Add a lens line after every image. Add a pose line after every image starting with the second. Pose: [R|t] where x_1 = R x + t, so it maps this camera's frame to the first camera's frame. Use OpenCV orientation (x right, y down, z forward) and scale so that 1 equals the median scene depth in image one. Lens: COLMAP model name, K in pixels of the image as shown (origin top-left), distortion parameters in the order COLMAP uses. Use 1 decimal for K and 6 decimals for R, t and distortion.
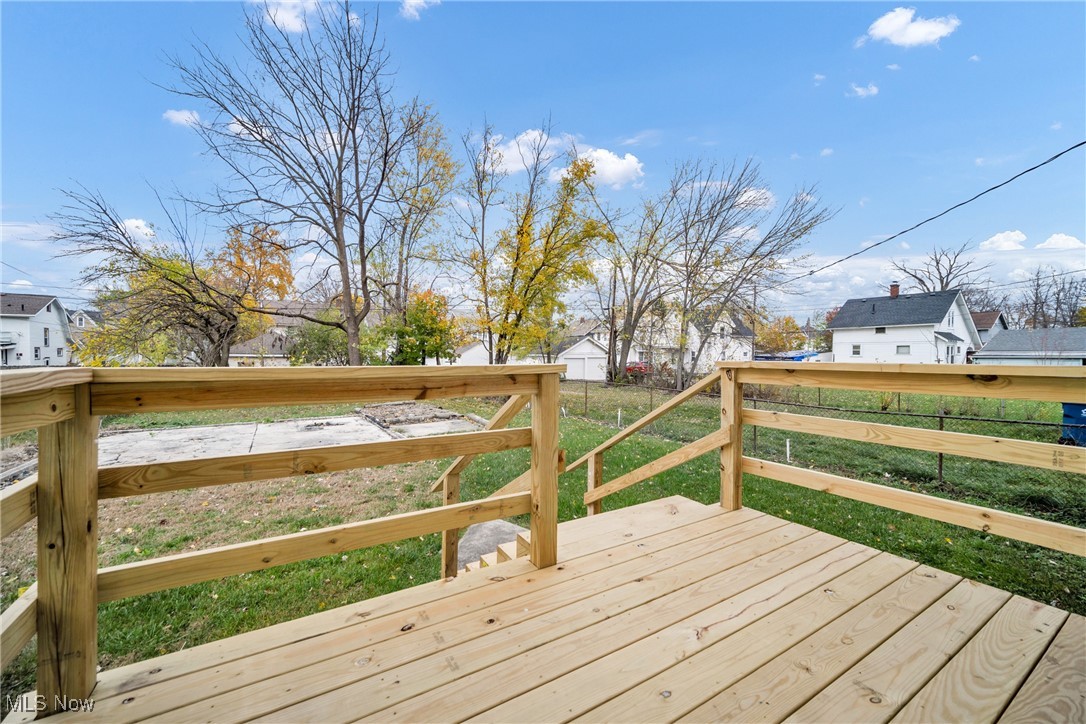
lens RADIAL K [[438.2, 0, 543.0], [0, 438.2, 362.0], [0, 0, 1]] dist [-0.000092, 0.000031]
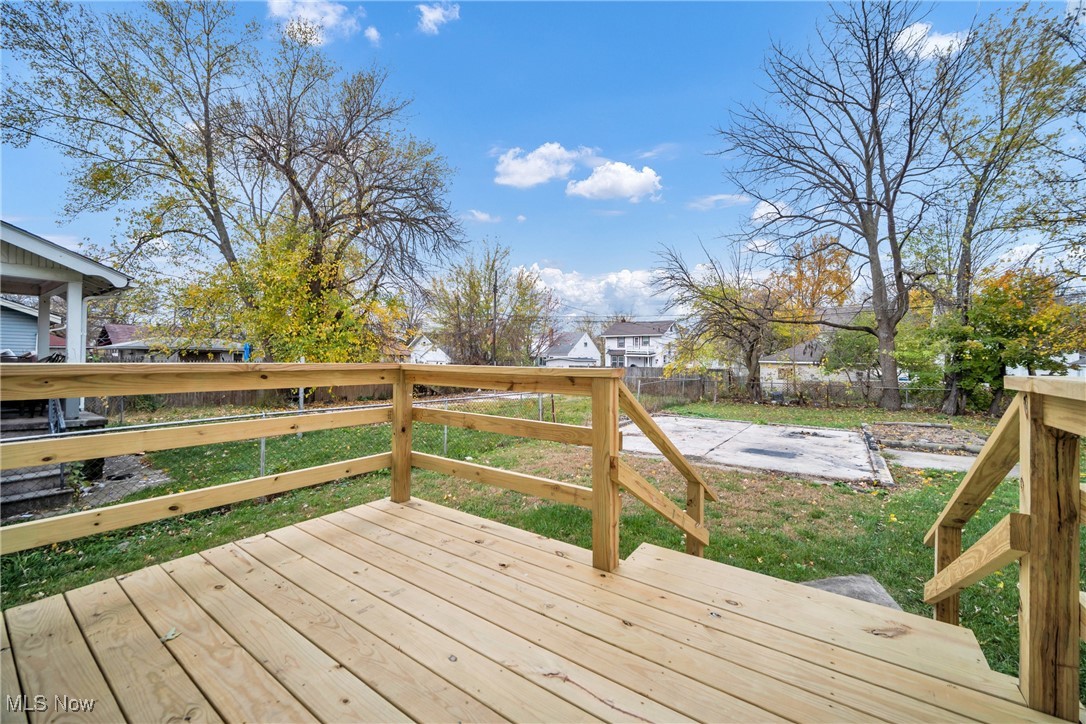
lens RADIAL K [[434.5, 0, 544.6], [0, 434.5, 358.4], [0, 0, 1]] dist [0.000179, 0.000197]
pose [[0.390897, 0.002907, -0.920430, 0.119337], [-0.026423, 0.999618, -0.008064, -0.000971], [0.920055, 0.027472, 0.390825, 0.064617]]
